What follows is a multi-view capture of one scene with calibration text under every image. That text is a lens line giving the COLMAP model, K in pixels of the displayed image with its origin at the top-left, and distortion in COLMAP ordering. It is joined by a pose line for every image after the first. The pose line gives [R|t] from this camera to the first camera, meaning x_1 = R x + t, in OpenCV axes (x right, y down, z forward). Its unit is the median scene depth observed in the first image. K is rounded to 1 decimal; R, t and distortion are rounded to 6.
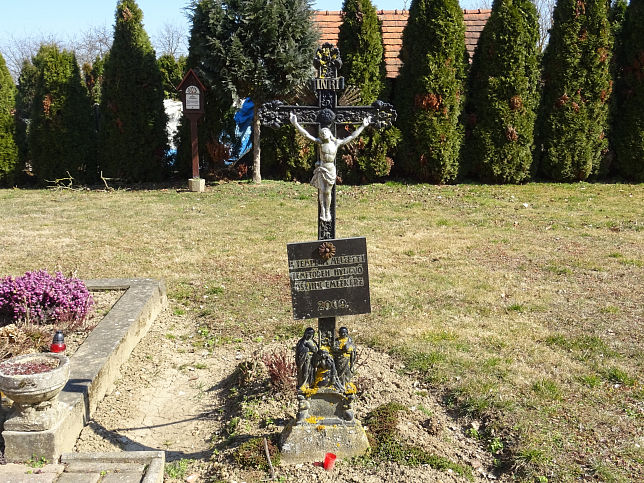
lens RADIAL K [[661.6, 0, 325.1], [0, 661.6, 239.9], [0, 0, 1]] dist [0.020376, 0.000000]
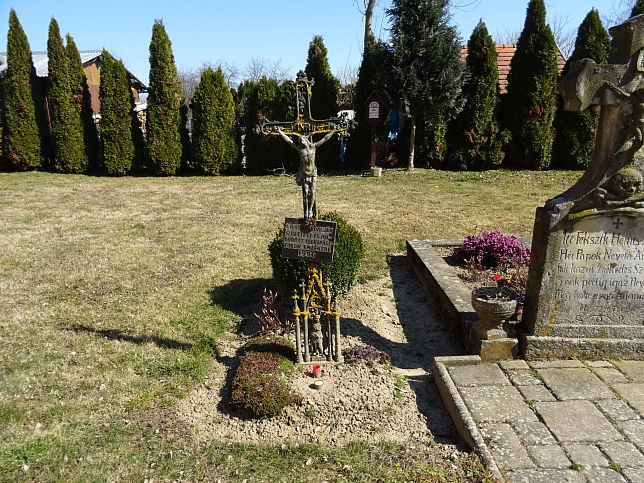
lens RADIAL K [[461.1, 0, 321.7], [0, 461.1, 241.3], [0, 0, 1]] dist [-0.018580, -0.002111]
pose [[0.998915, -0.001626, -0.046541, -0.277758], [0.004701, 0.997805, 0.066050, -0.000125], [0.046331, -0.066197, 0.996730, -0.004666]]
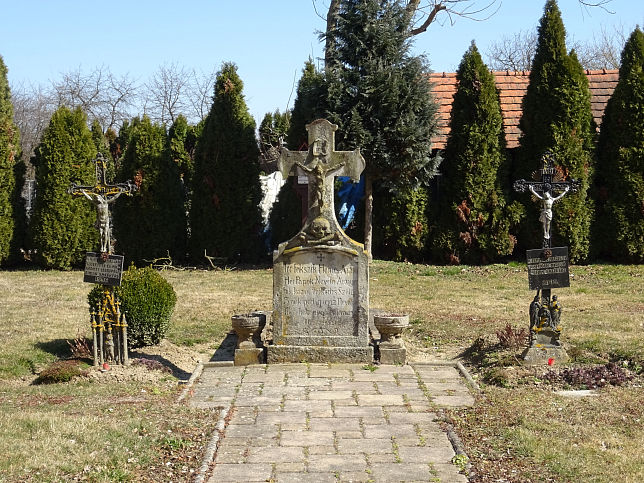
lens RADIAL K [[1026.9, 0, 322.1], [0, 1026.9, 241.2], [0, 0, 1]] dist [-0.009053, 0.000000]
pose [[0.999149, -0.003106, -0.041128, -0.120394], [-0.002588, 0.990474, -0.137673, 0.089316], [0.041164, 0.137662, 0.989623, -0.457558]]
